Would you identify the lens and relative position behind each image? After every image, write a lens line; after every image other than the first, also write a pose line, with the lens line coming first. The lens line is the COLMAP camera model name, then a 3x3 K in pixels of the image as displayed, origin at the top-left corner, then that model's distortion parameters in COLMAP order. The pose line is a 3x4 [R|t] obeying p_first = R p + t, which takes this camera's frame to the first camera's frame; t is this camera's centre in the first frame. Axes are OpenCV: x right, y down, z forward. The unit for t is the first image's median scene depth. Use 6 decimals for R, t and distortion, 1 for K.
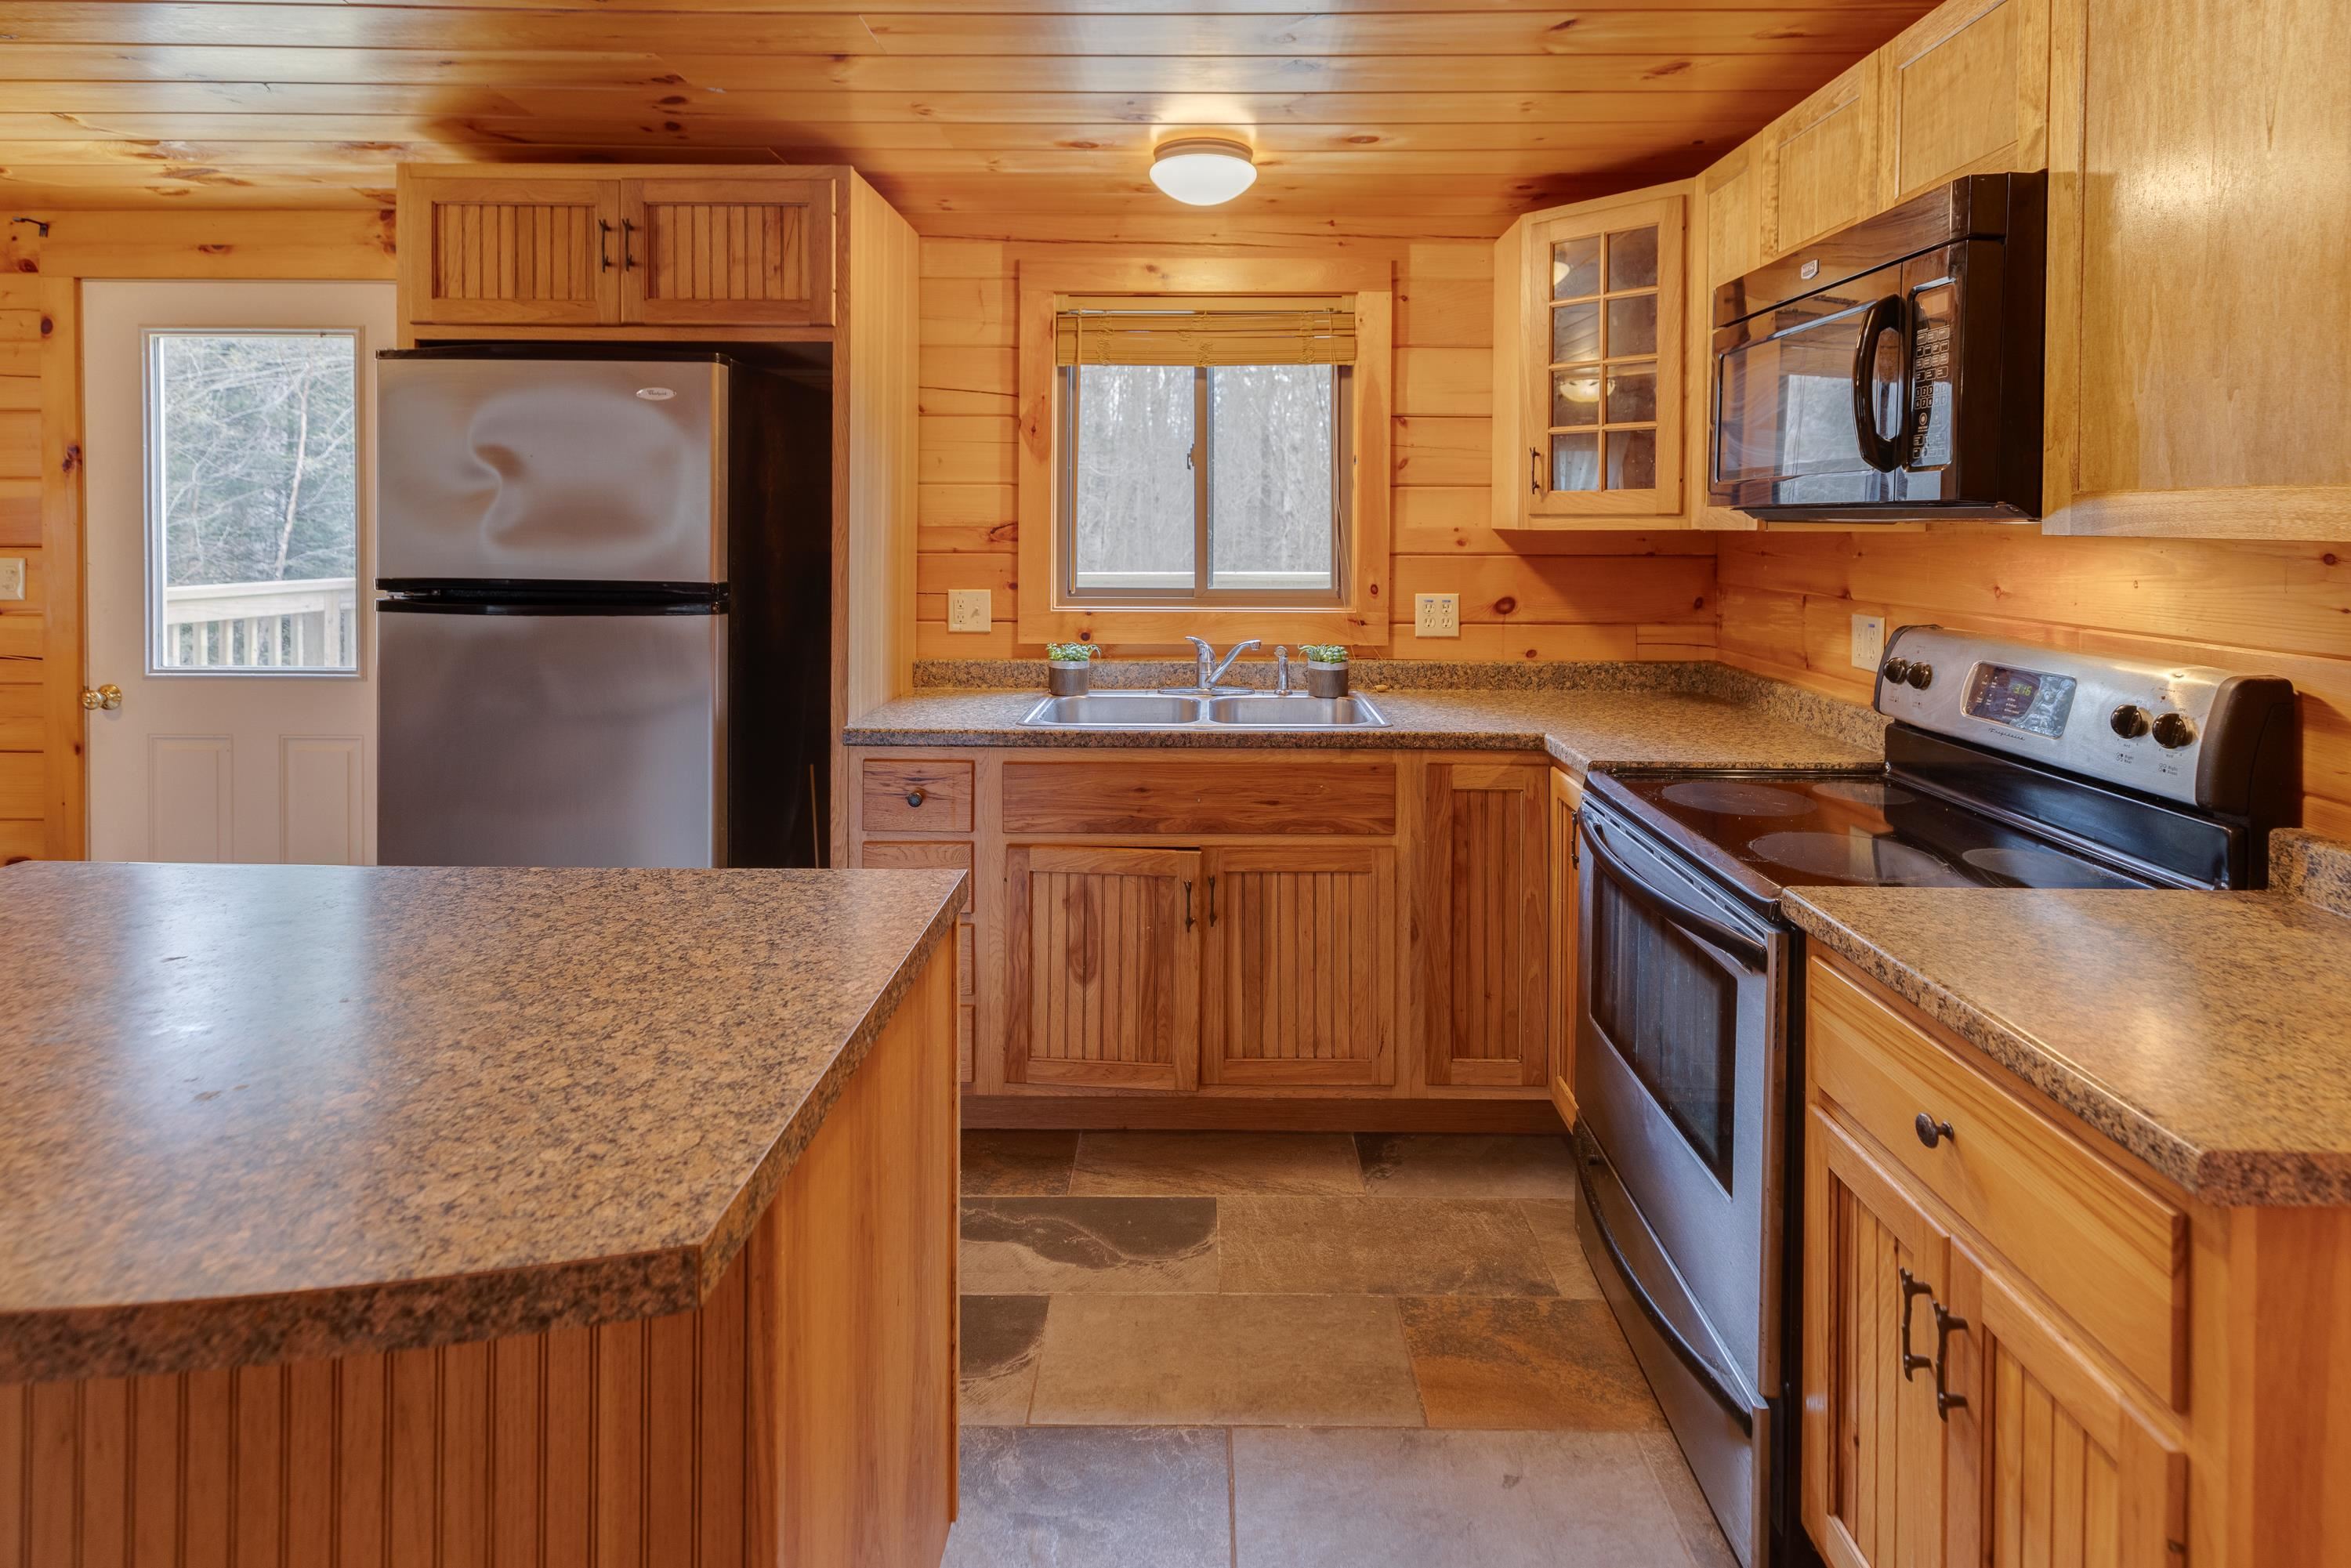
lens RADIAL K [[1170.3, 0, 1201.3], [0, 1170.3, 539.3], [0, 0, 1]] dist [0.002705, 0.000564]
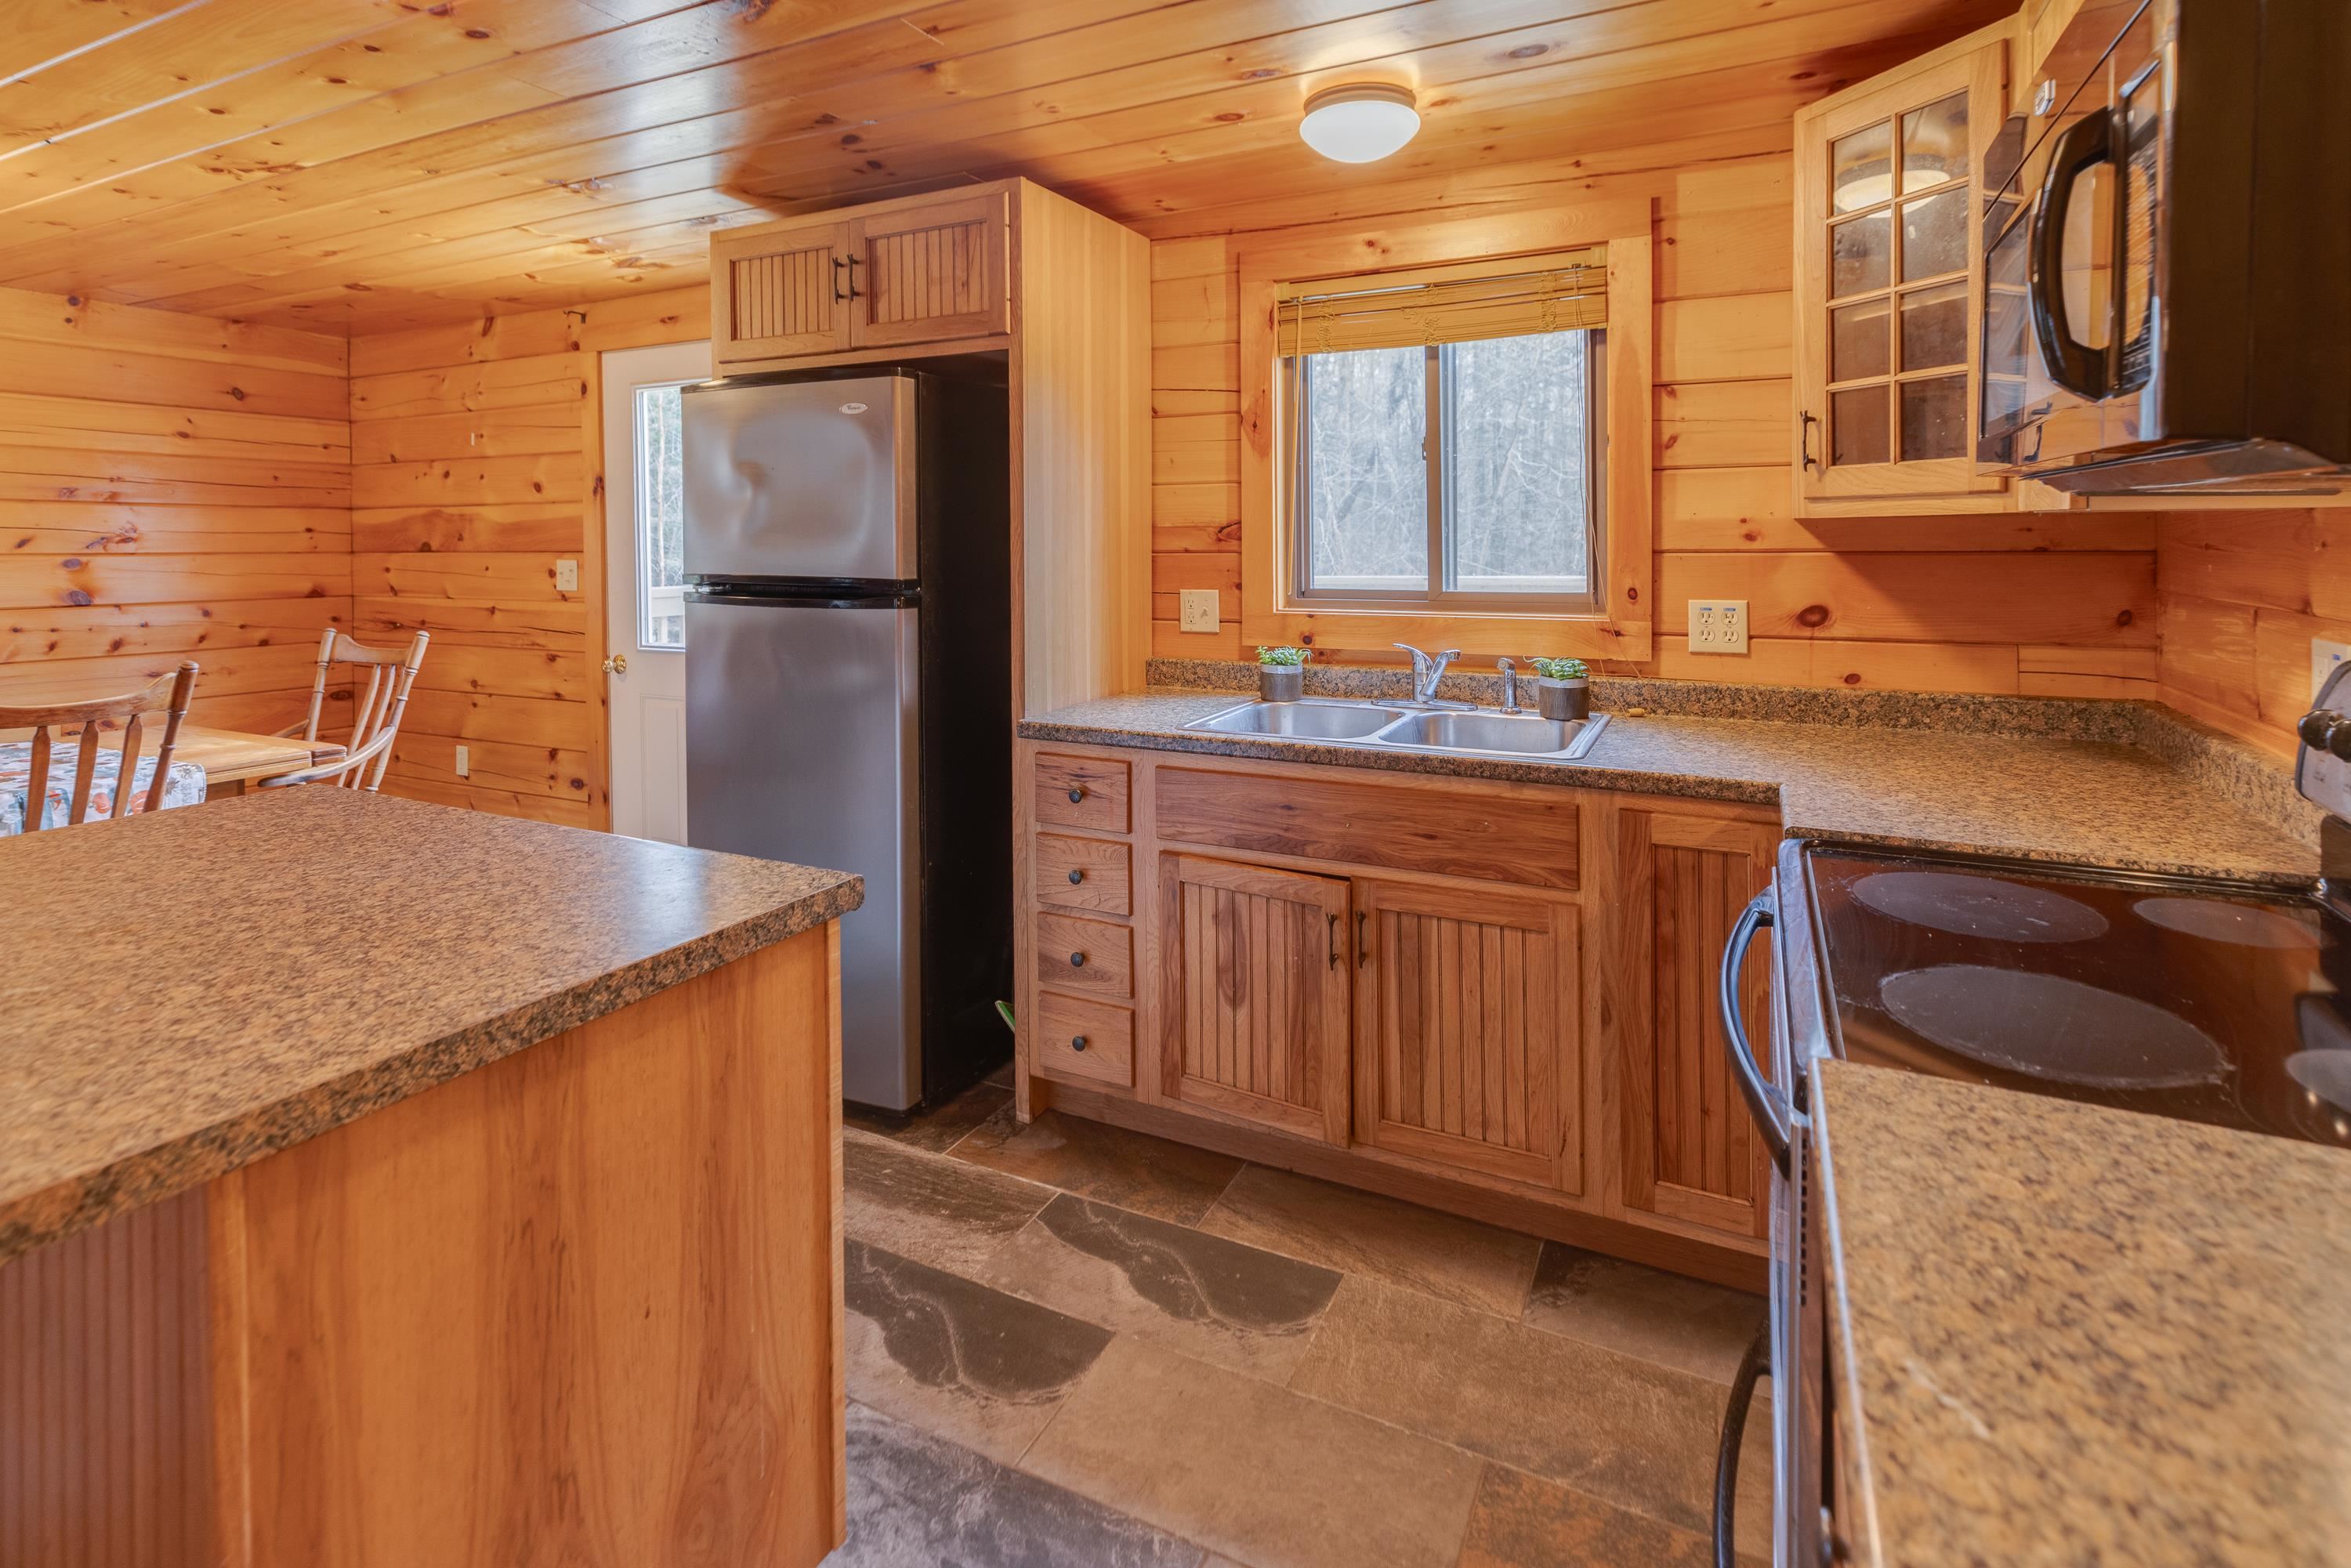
lens RADIAL K [[1120.7, 0, 1194.2], [0, 1120.7, 551.4], [0, 0, 1]] dist [0.003334, -0.000166]
pose [[0.899319, -0.005665, -0.437257, 0.267327], [0.007625, 0.999967, 0.002728, 0.009748], [0.437228, -0.005787, 0.899332, 0.175371]]
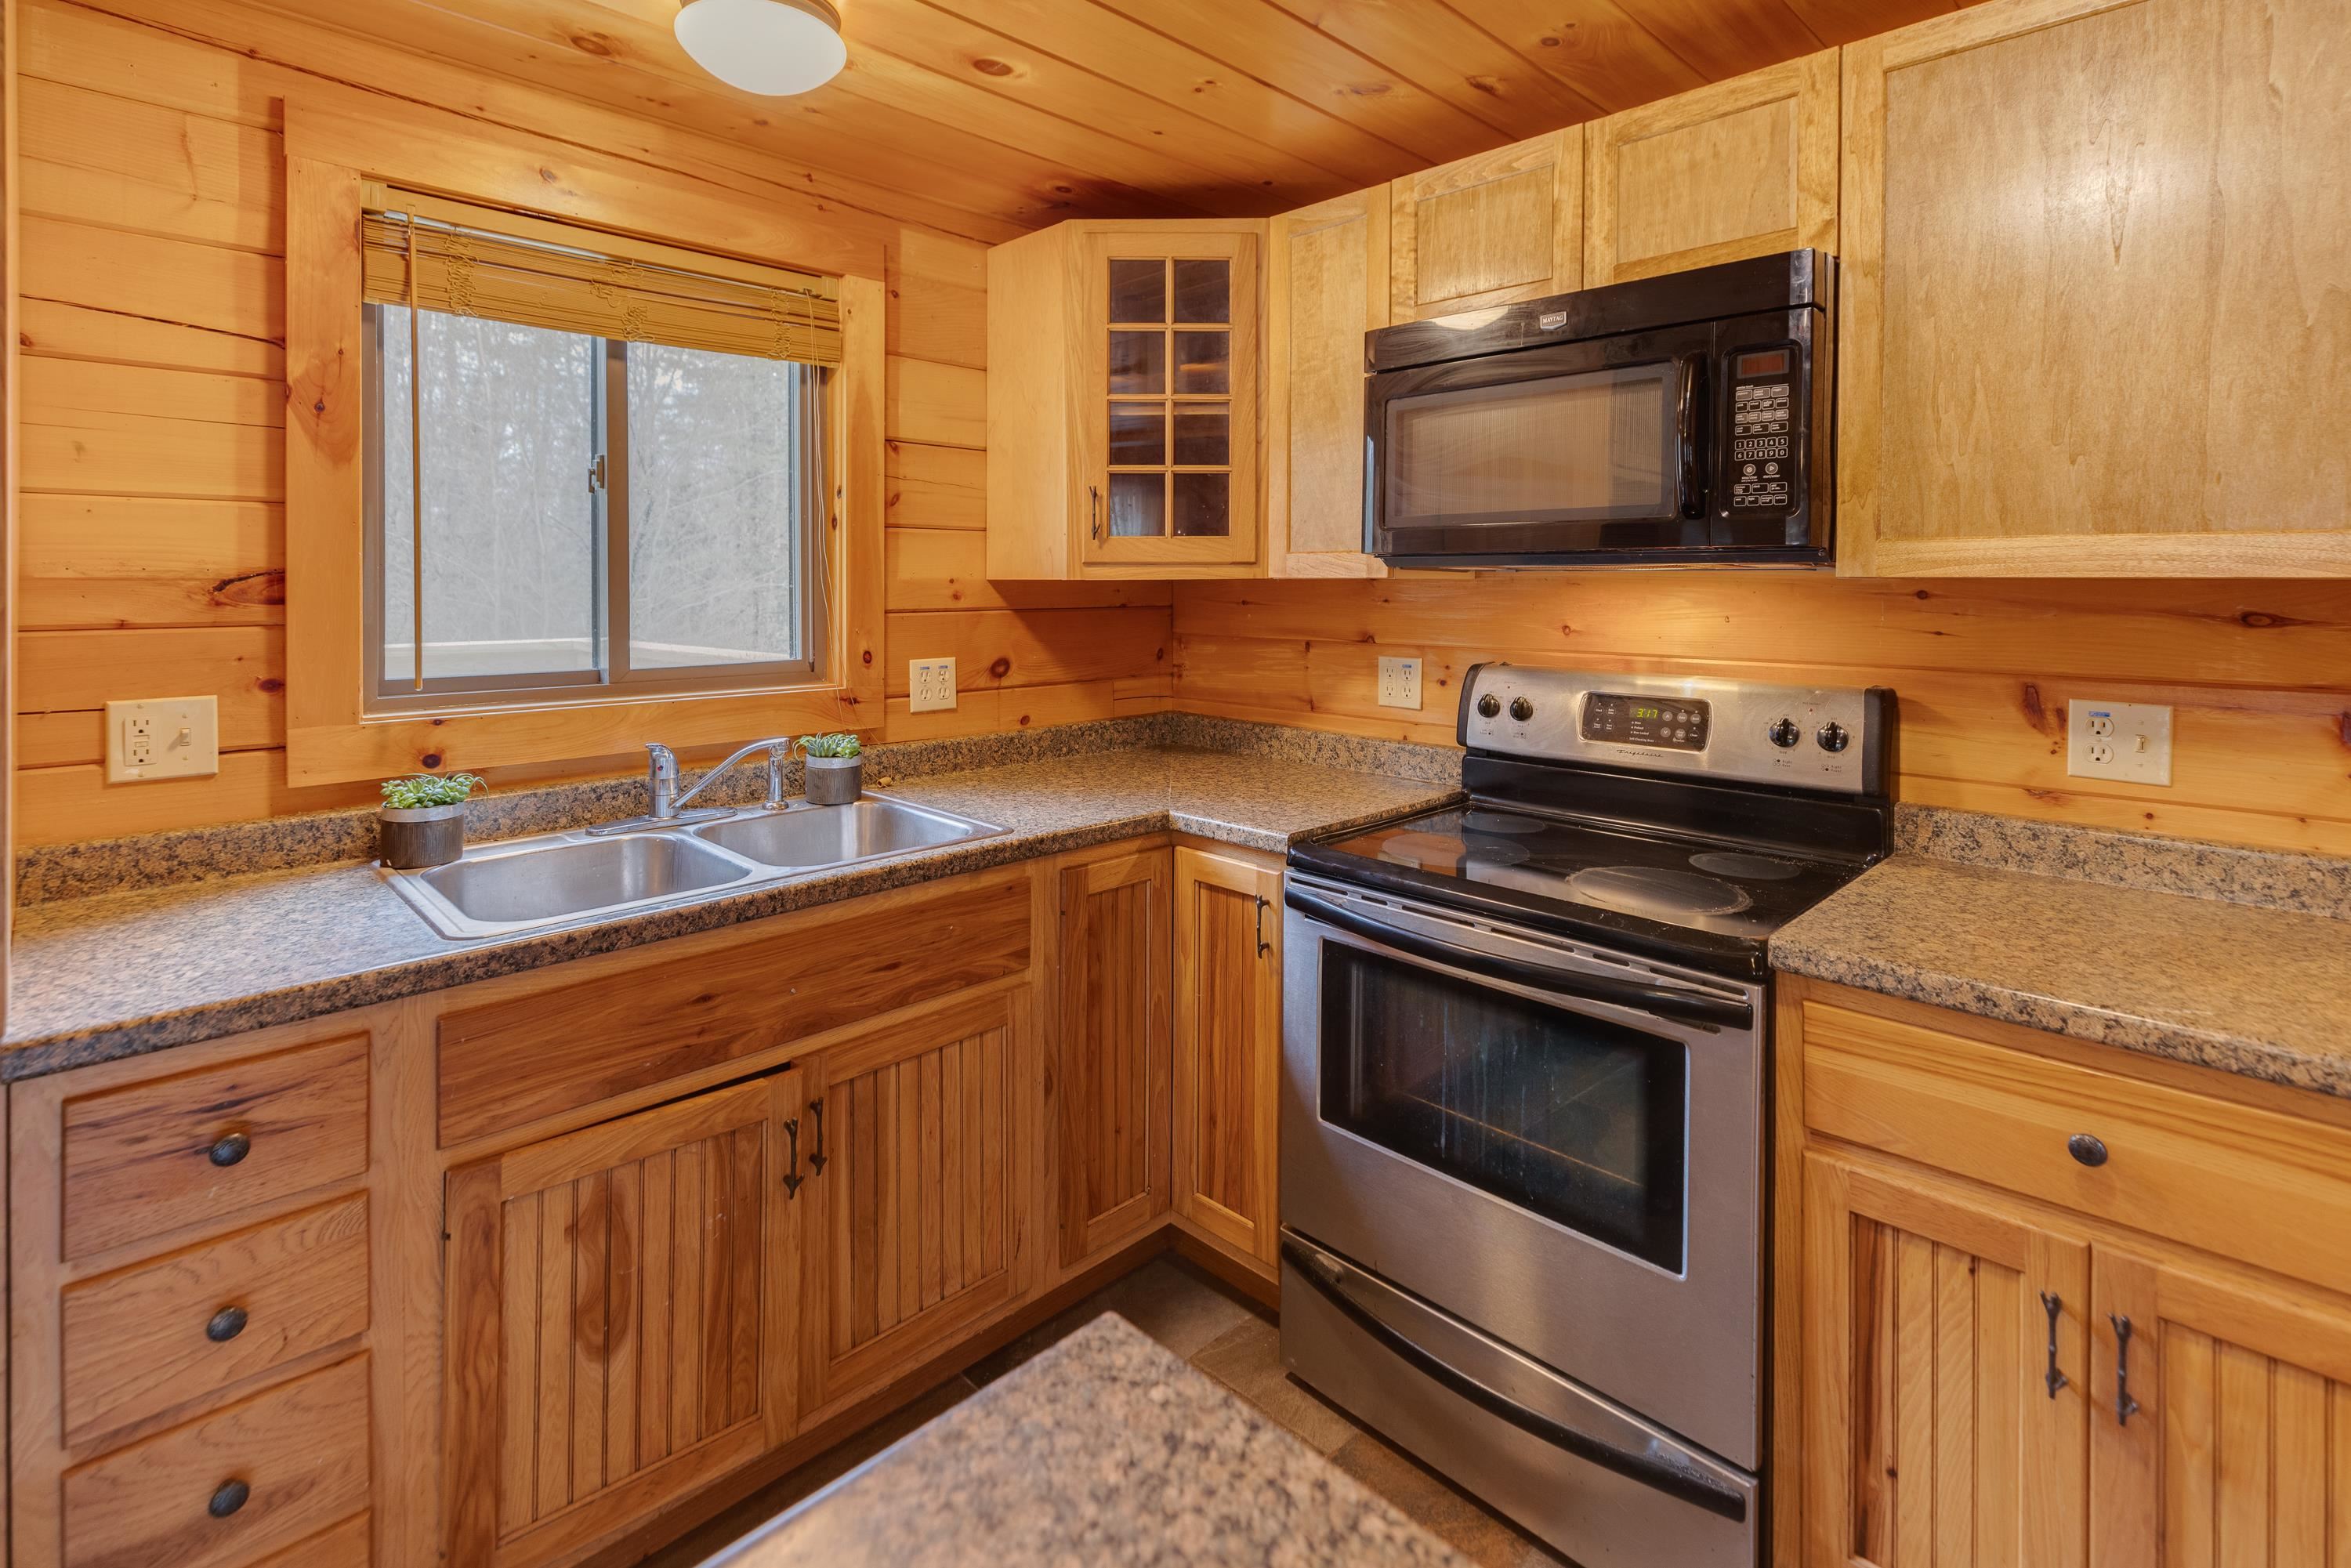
lens RADIAL K [[1109.1, 0, 1183.5], [0, 1109.1, 592.7], [0, 0, 1]] dist [0.005758, -0.000813]
pose [[0.701631, -0.010497, 0.712463, -0.288725], [0.012893, 0.999915, 0.002036, 0.000728], [-0.712424, 0.007757, 0.701707, 0.400760]]
